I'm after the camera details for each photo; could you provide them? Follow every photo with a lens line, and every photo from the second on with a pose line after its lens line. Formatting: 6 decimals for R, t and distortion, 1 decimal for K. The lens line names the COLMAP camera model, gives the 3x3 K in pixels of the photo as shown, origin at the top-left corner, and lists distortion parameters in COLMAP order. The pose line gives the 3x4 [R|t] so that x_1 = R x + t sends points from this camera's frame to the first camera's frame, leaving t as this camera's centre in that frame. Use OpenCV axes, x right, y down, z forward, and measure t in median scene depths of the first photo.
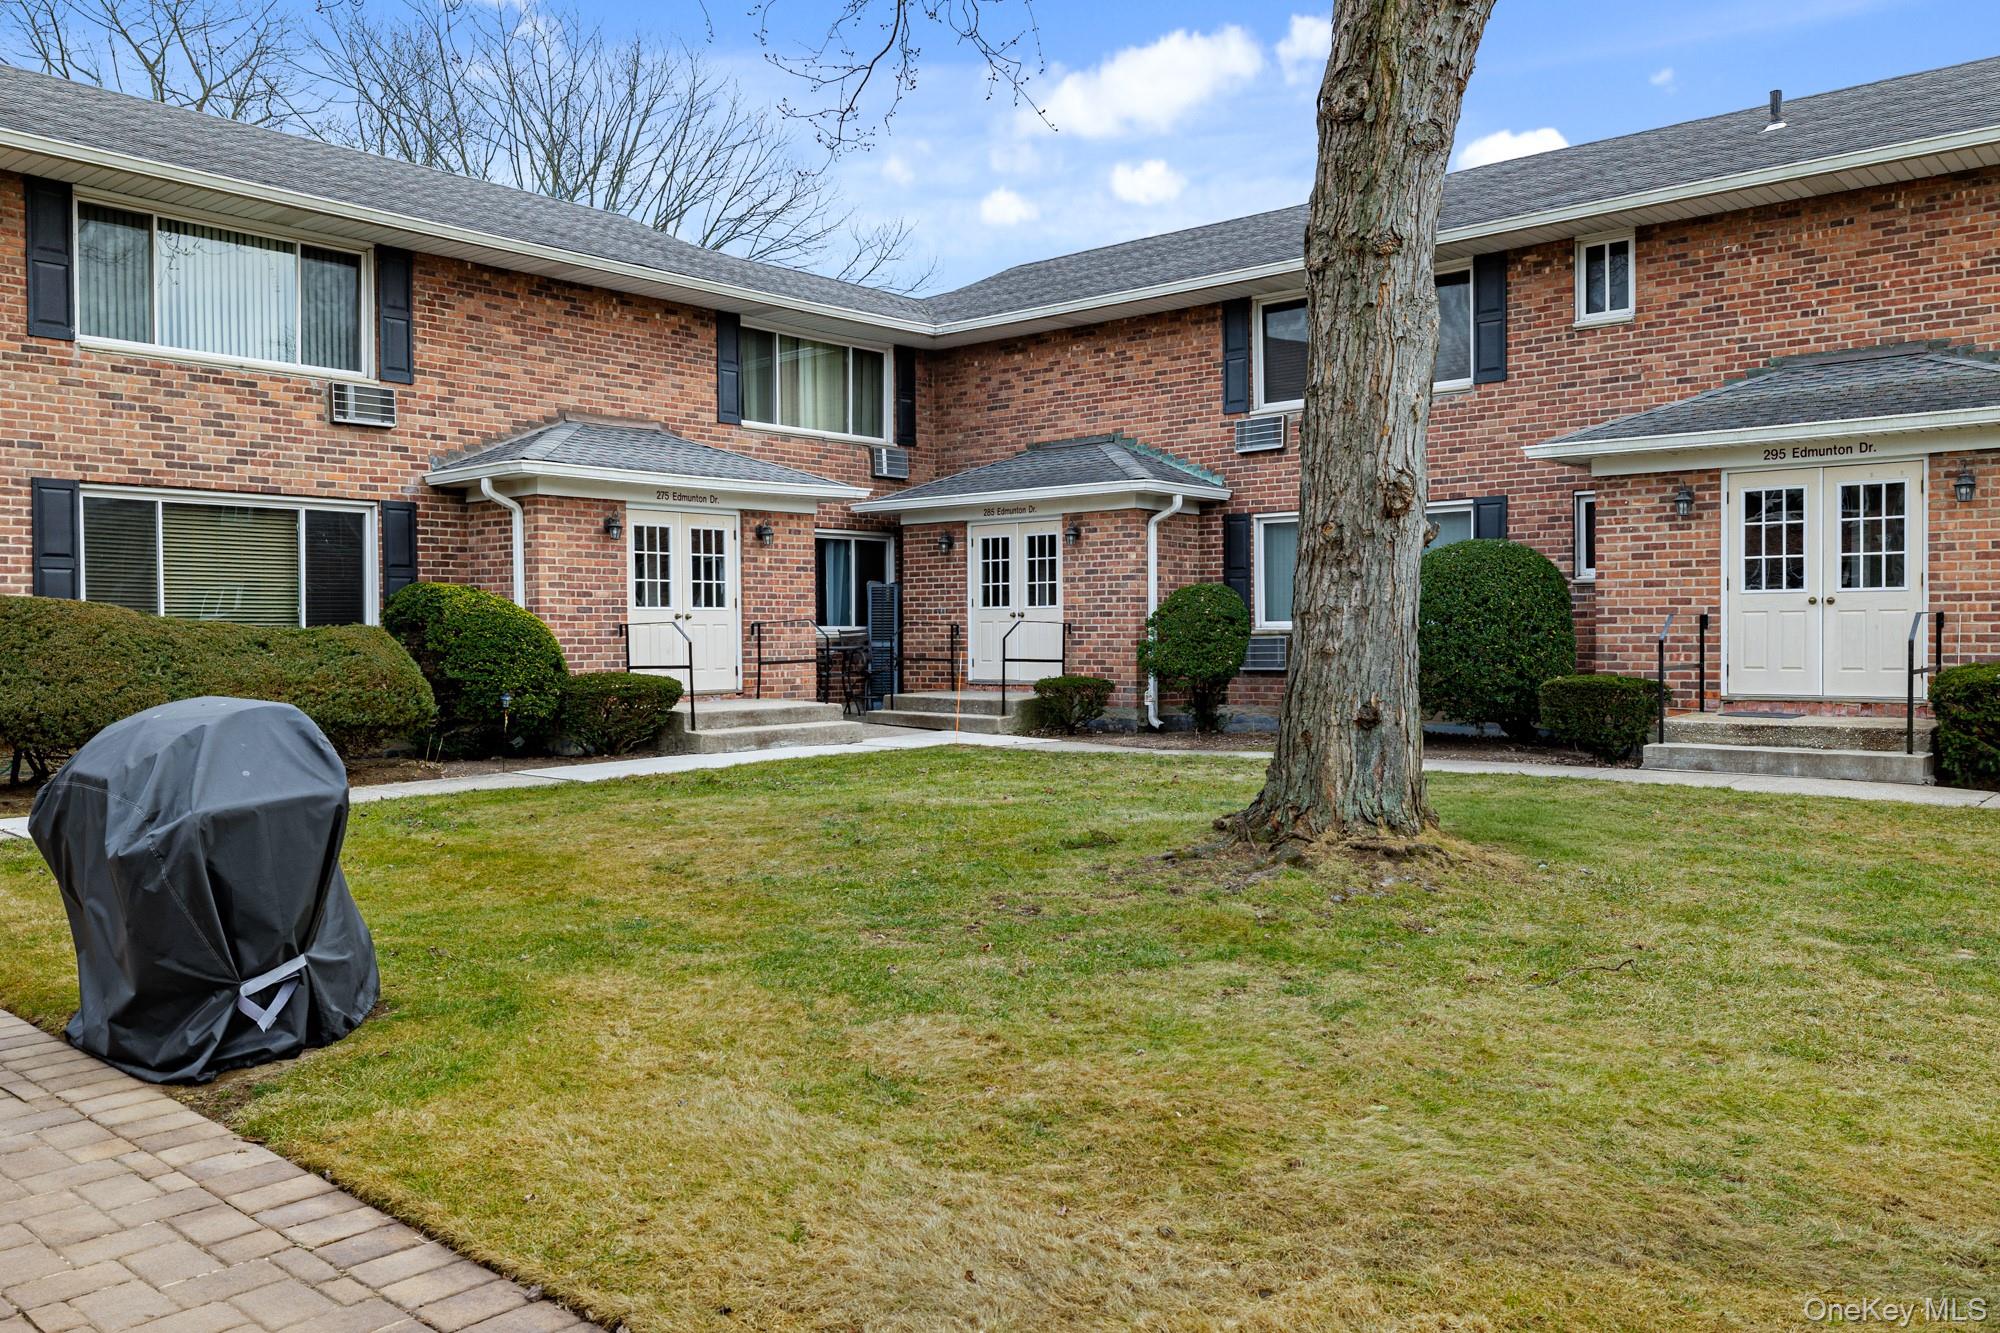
lens RADIAL K [[1491.7, 0, 998.2], [0, 1491.7, 669.9], [0, 0, 1]] dist [-0.004361, 0.002784]
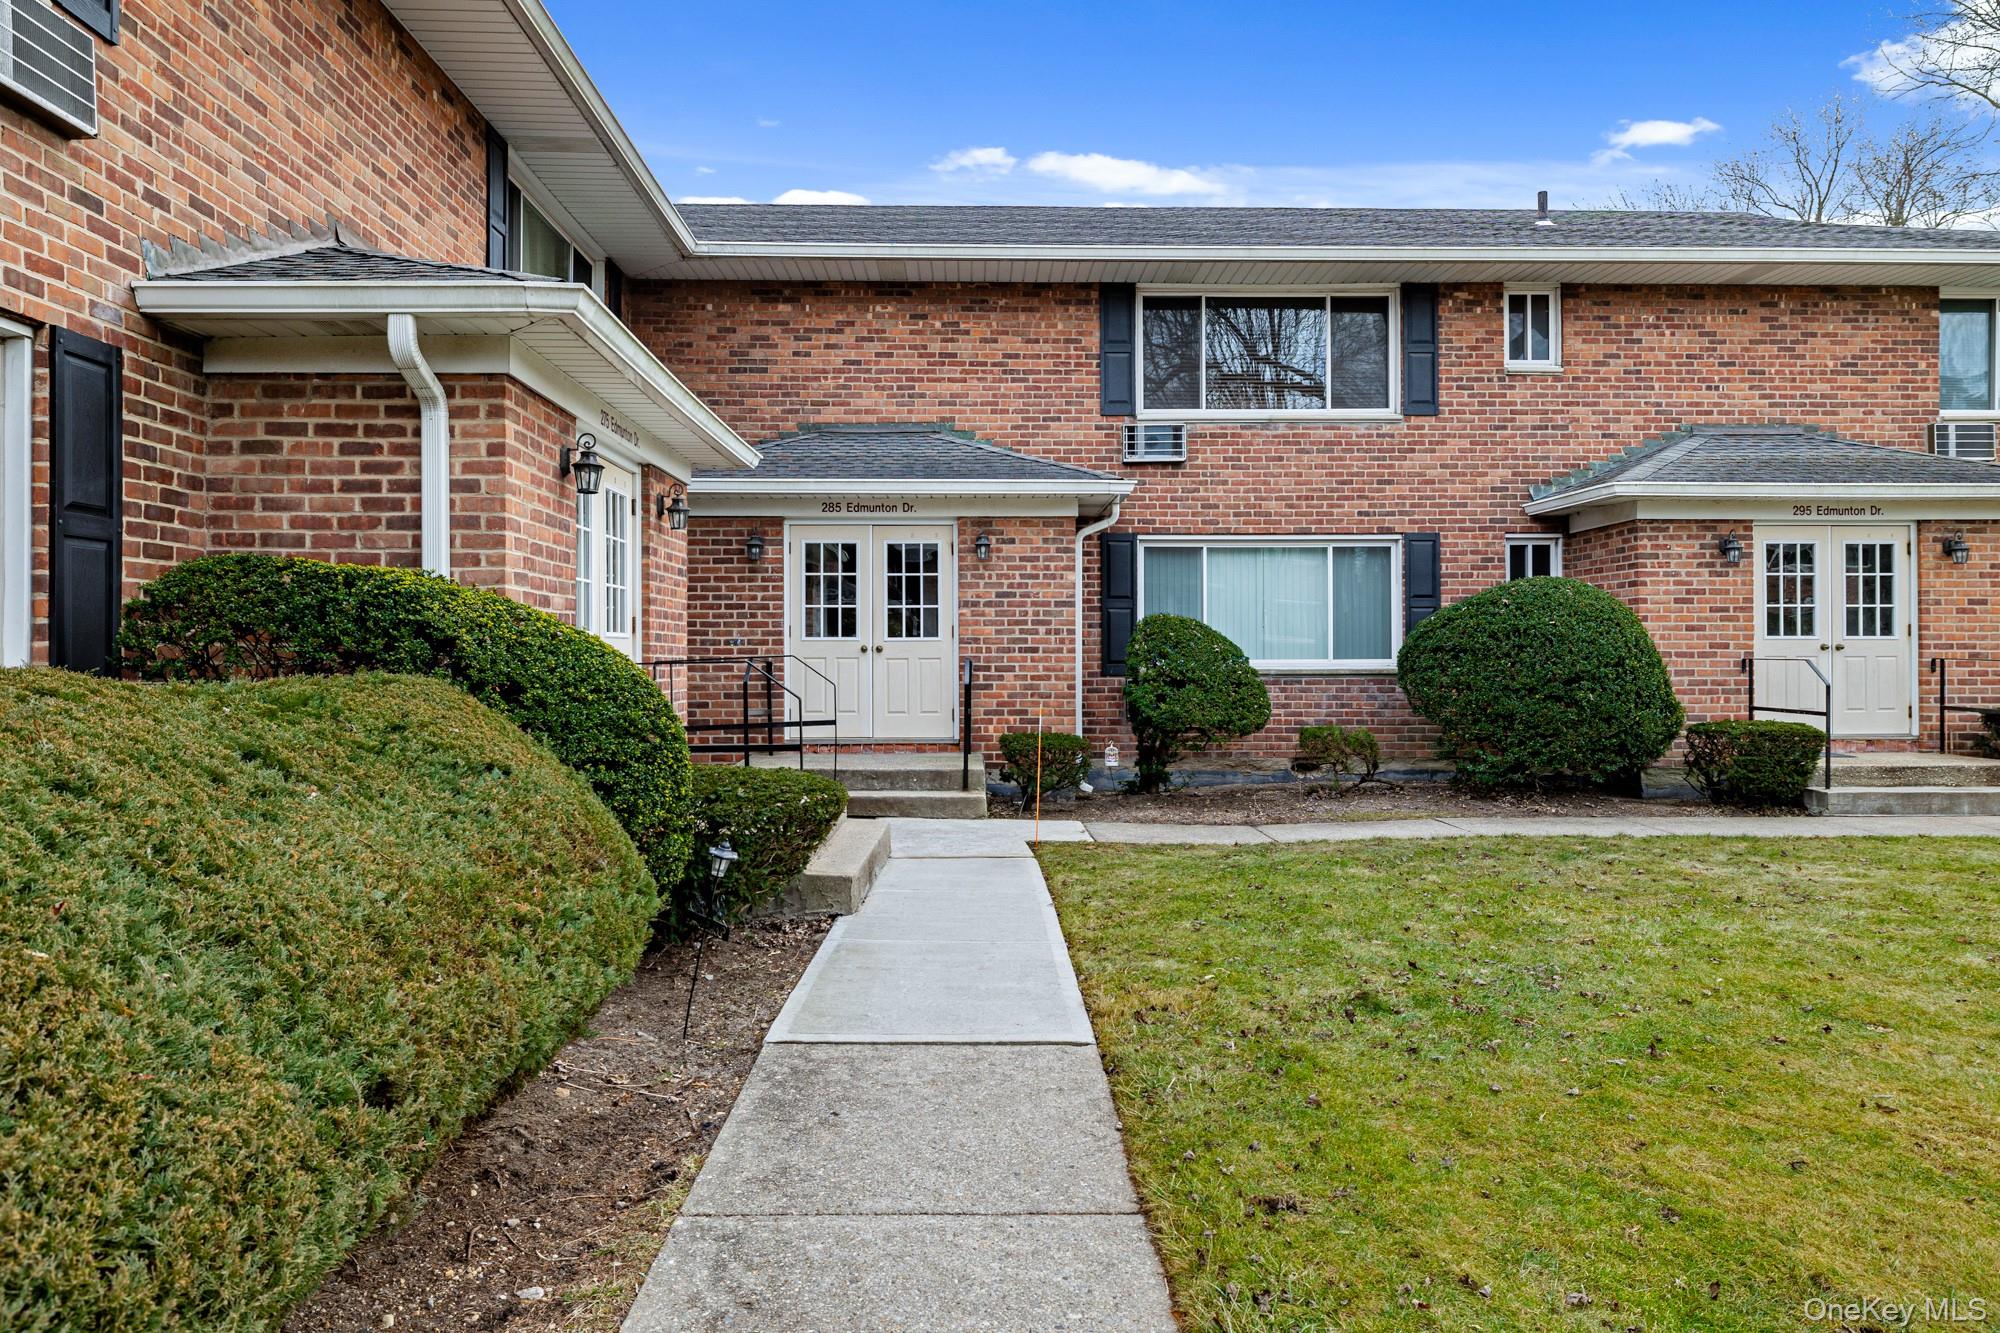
lens RADIAL K [[1254.7, 0, 996.2], [0, 1254.7, 648.2], [0, 0, 1]] dist [-0.000586, -0.000953]
pose [[0.745783, 0.009908, 0.666116, -0.432010], [0.012728, 0.999495, -0.029116, -0.022286], [-0.666068, 0.030193, 0.745280, 0.602096]]
